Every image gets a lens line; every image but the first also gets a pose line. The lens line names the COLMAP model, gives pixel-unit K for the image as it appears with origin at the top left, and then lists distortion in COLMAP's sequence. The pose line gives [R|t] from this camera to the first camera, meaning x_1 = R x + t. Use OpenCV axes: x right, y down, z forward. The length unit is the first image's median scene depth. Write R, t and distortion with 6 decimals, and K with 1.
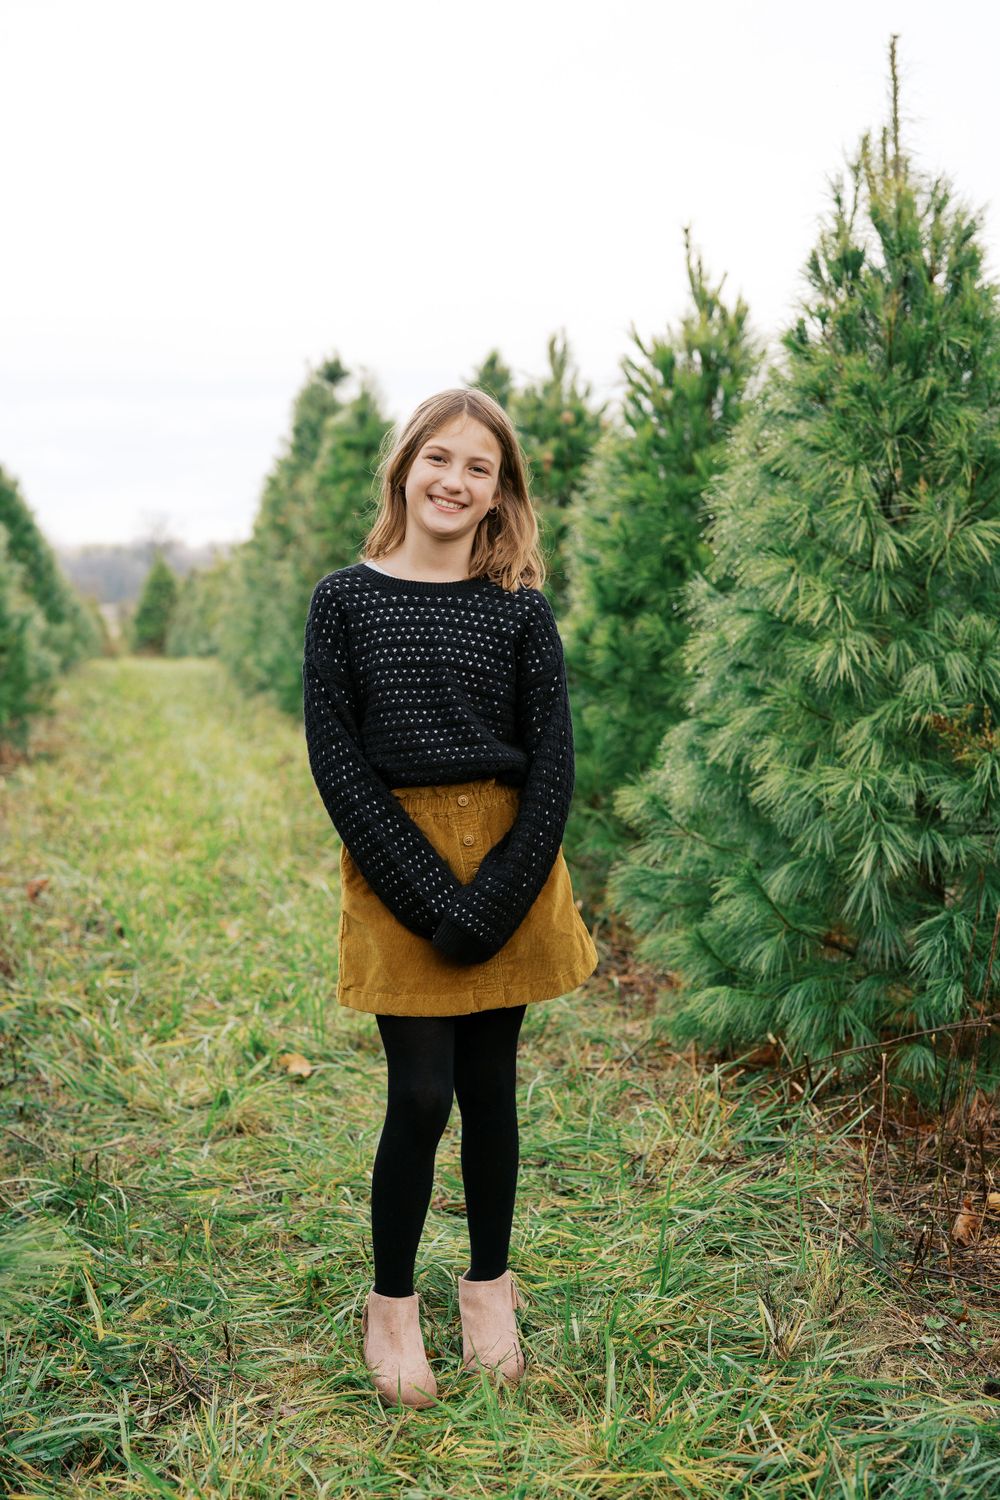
lens RADIAL K [[2127.4, 0, 507.1], [0, 2127.4, 779.8], [0, 0, 1]] dist [-0.016150, 0.000000]
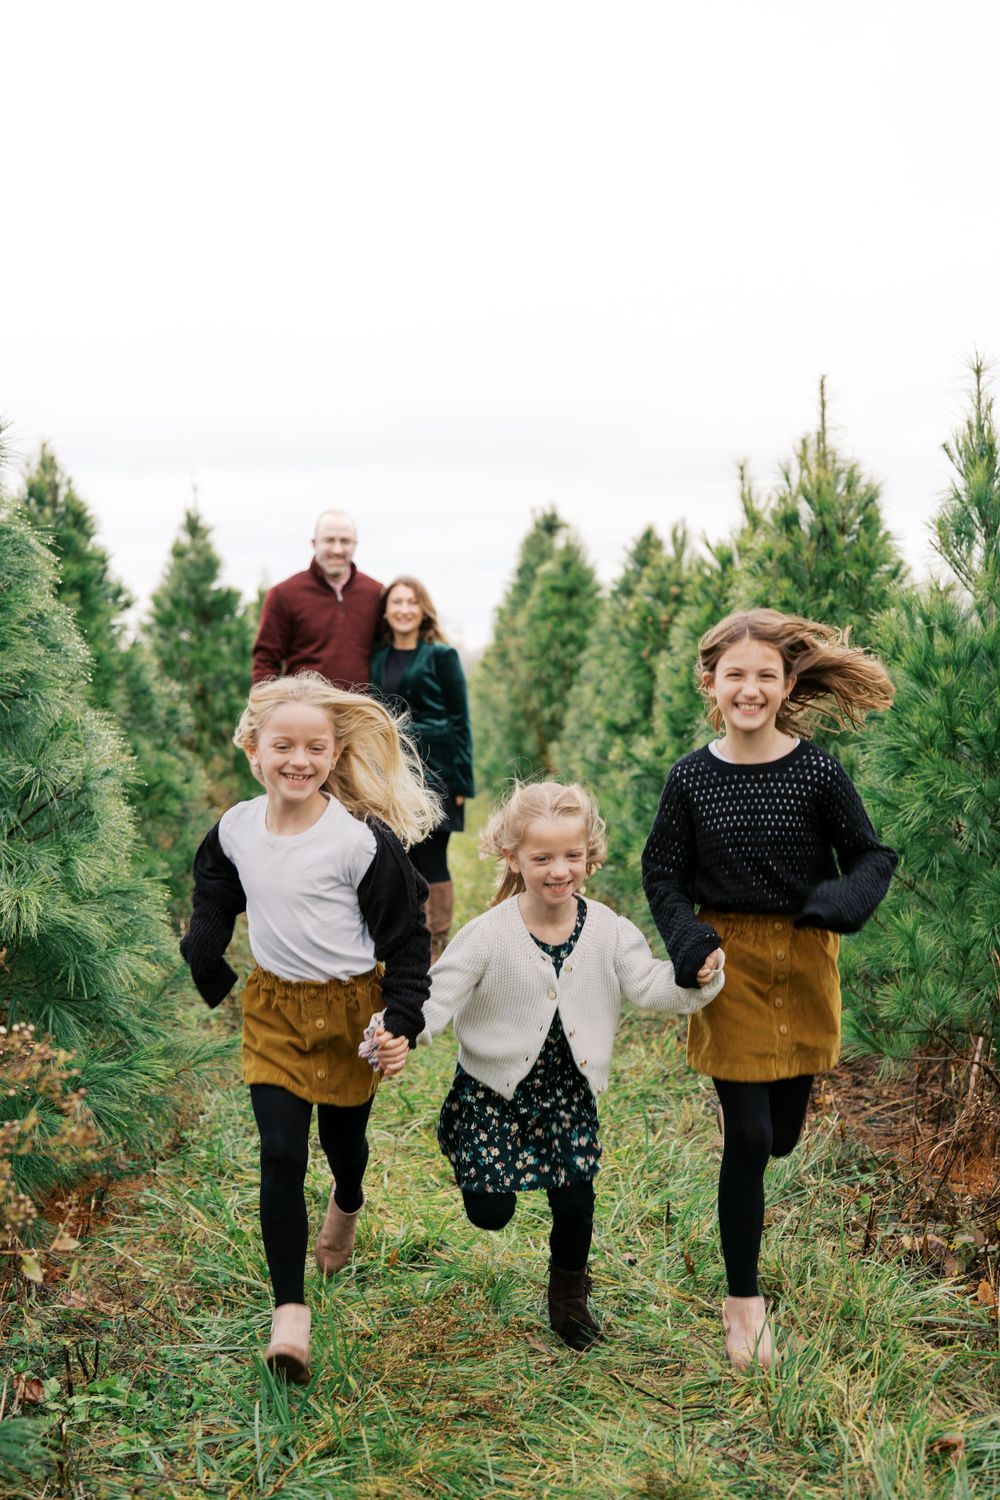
lens RADIAL K [[2127.4, 0, 505.5], [0, 2127.4, 770.2], [0, 0, 1]] dist [-0.016150, 0.000000]
pose [[0.991495, 0.014589, -0.129321, 0.156833], [-0.021329, 0.998477, -0.050889, 0.024845], [0.128382, 0.053214, 0.990296, -0.562836]]
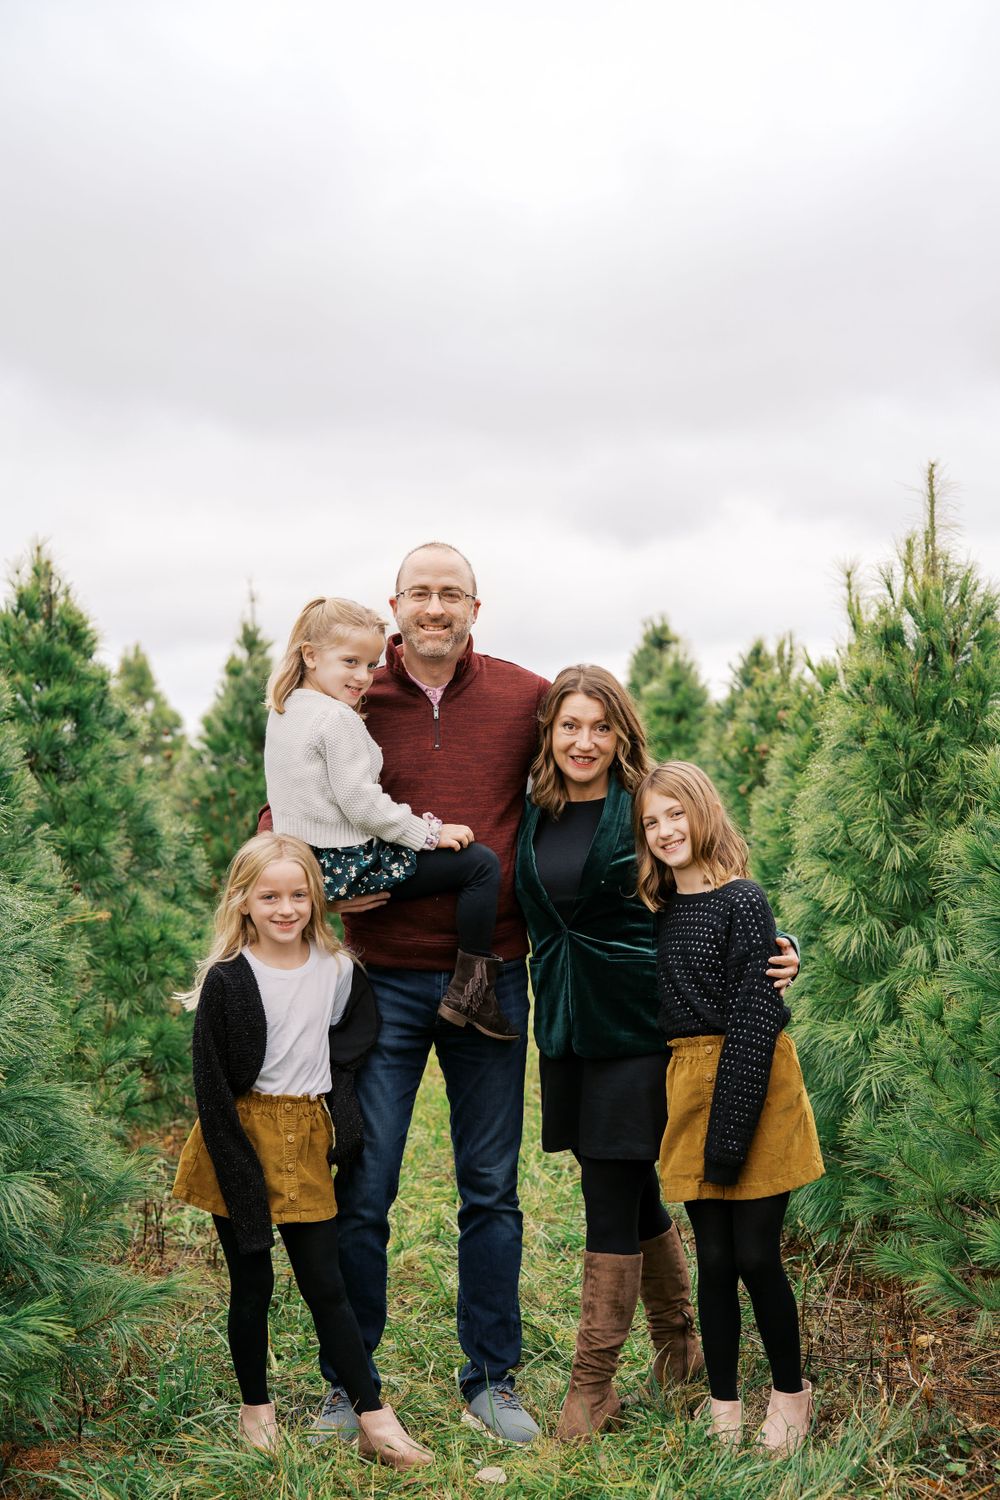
lens RADIAL K [[2294.5, 0, 537.9], [0, 2294.5, 838.7], [0, 0, 1]] dist [0.019926, 0.000000]
pose [[0.984164, 0.015455, -0.176584, 0.196451], [-0.029425, 0.996615, -0.076770, -0.002807], [0.174800, 0.080751, 0.981287, -0.417308]]
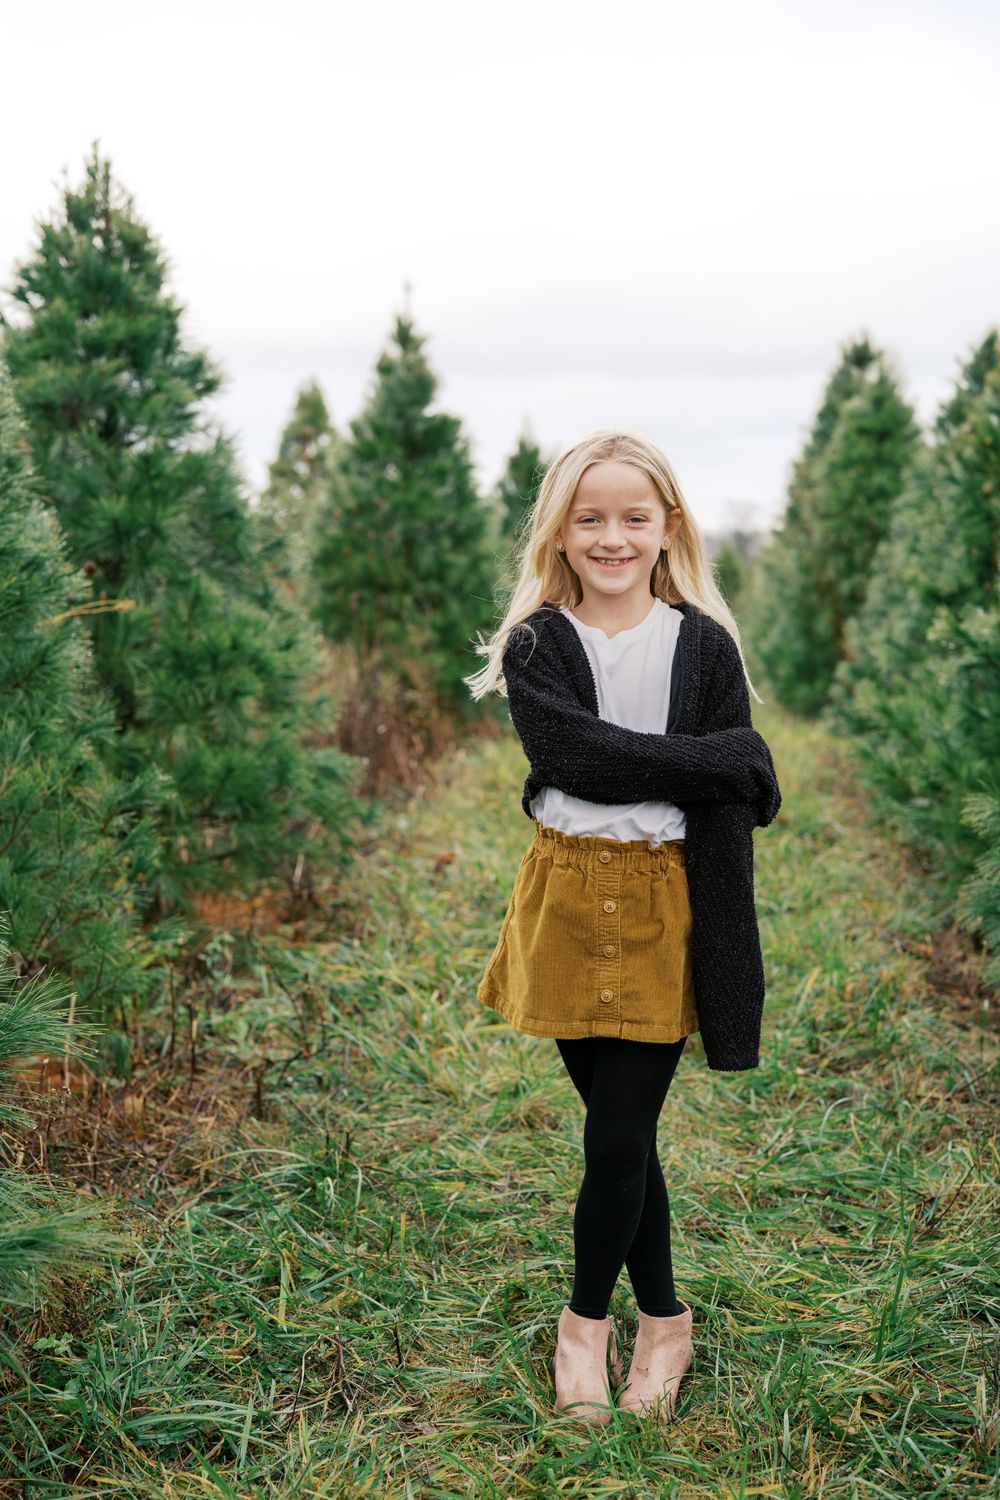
lens RADIAL K [[2127.4, 0, 502.7], [0, 2127.4, 780.6], [0, 0, 1]] dist [-0.016150, 0.000000]
pose [[0.961651, 0.062287, -0.267110, 0.101164], [-0.061122, 0.998050, 0.012683, -0.001076], [0.267379, 0.004130, 0.963583, 0.066371]]
